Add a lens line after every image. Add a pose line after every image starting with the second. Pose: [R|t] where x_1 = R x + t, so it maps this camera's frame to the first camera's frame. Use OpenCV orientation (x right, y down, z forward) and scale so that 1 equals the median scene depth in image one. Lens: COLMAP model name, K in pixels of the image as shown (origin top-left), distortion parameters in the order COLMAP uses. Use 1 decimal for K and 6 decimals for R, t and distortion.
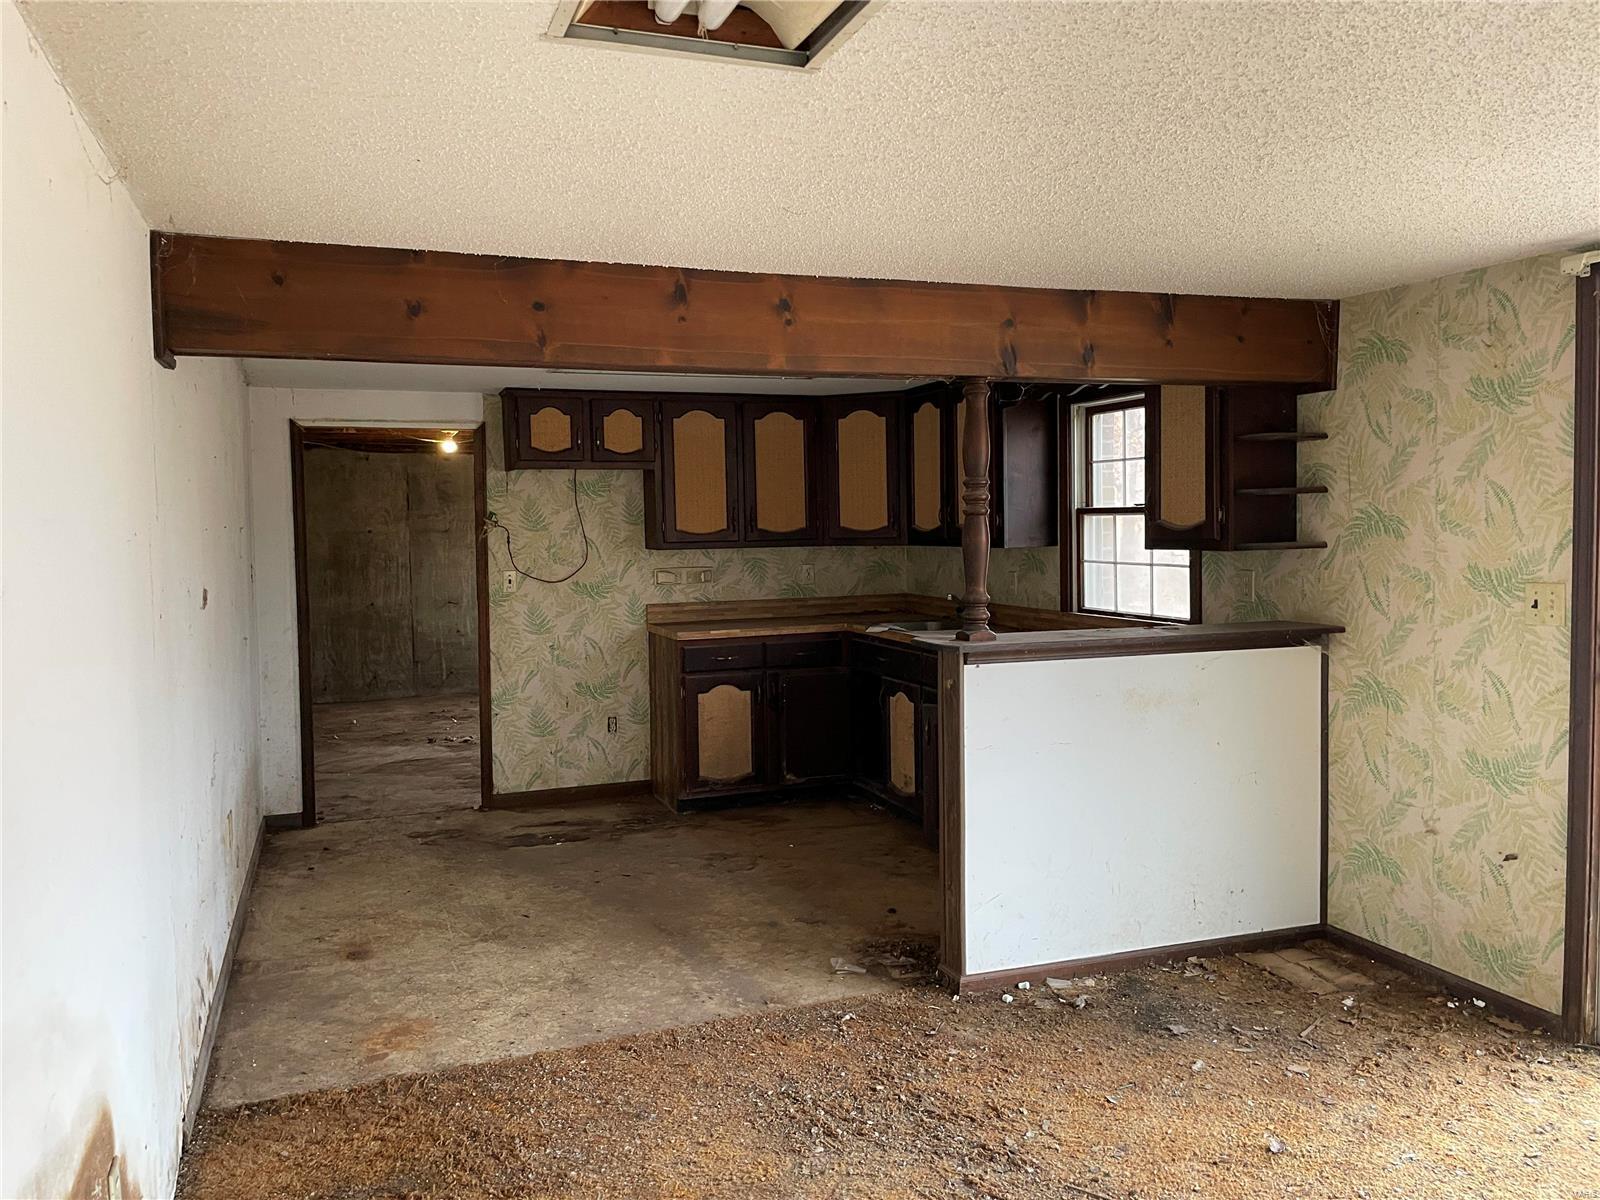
lens RADIAL K [[1219.7, 0, 795.4], [0, 1219.7, 598.9], [0, 0, 1]] dist [0.064497, -0.094729]
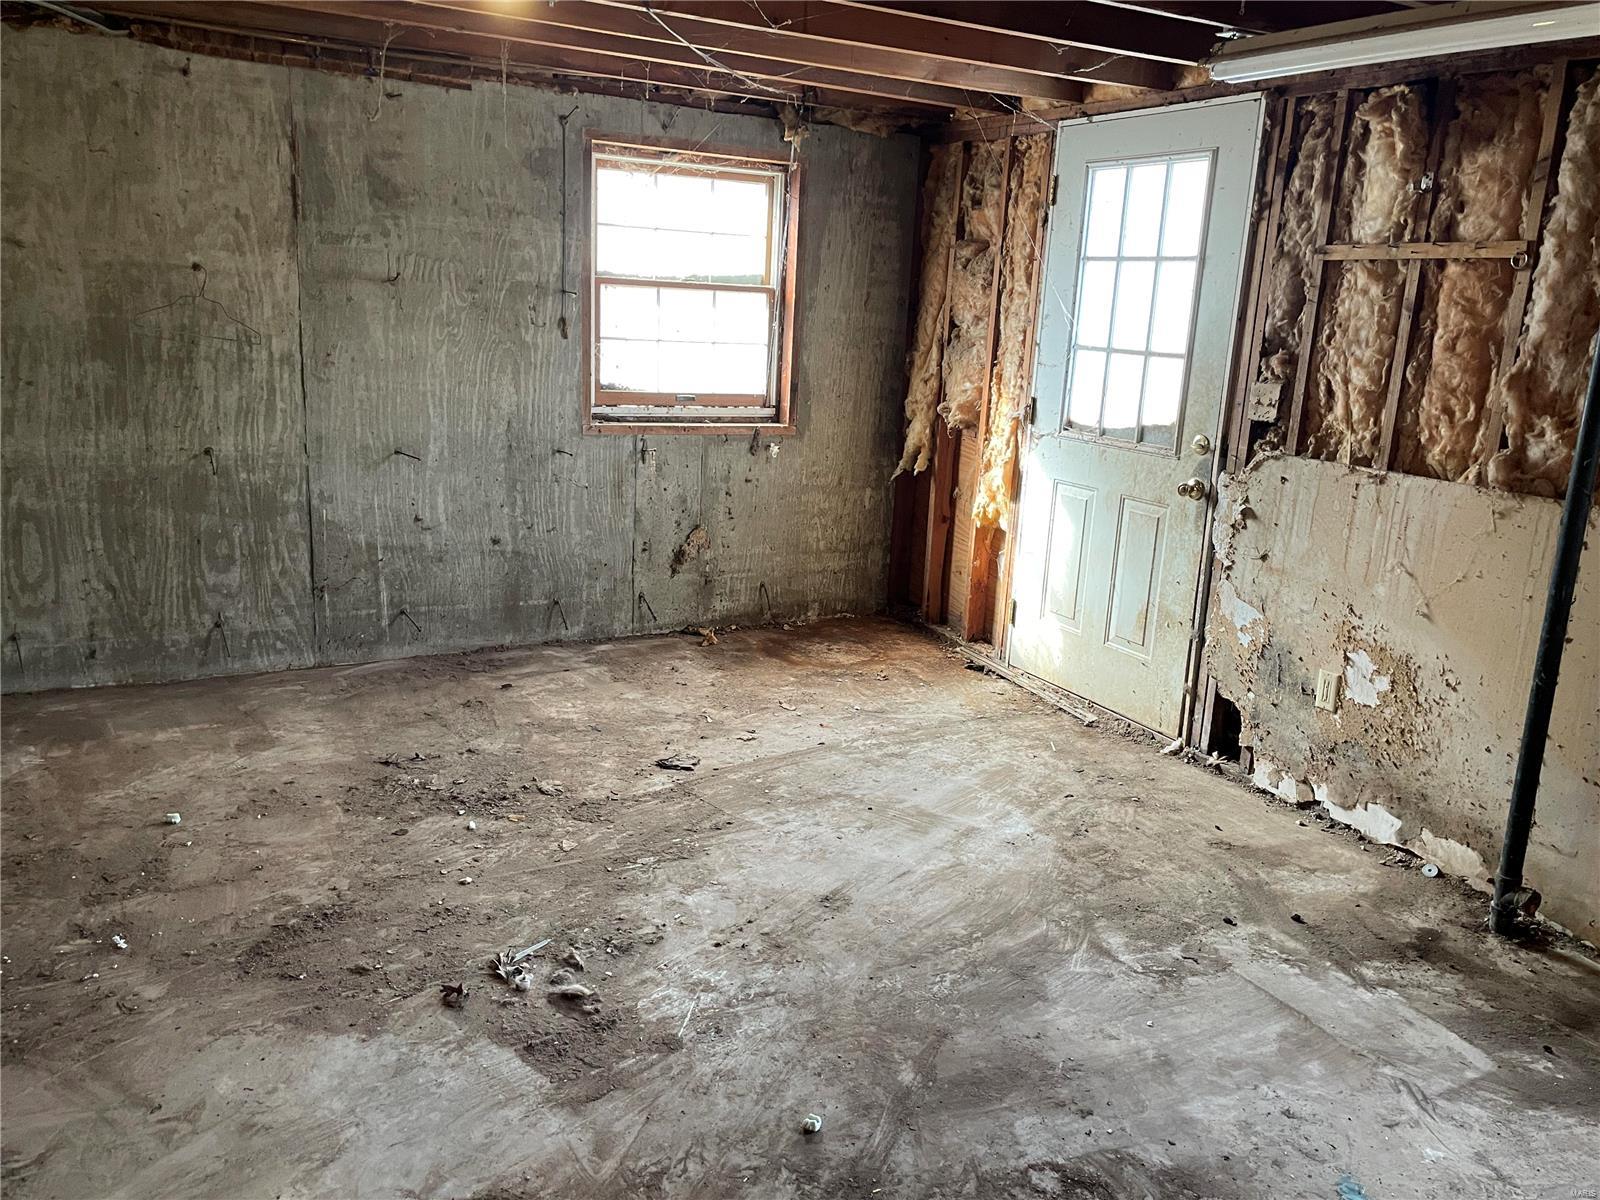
lens RADIAL K [[1219.7, 0, 807.1], [0, 1219.7, 598.5], [0, 0, 1]] dist [0.064497, -0.094729]
pose [[0.989354, 0.037879, 0.140516, -0.202307], [-0.063452, 0.981203, 0.182250, -0.034616], [-0.130971, -0.189226, 0.973160, 0.563476]]
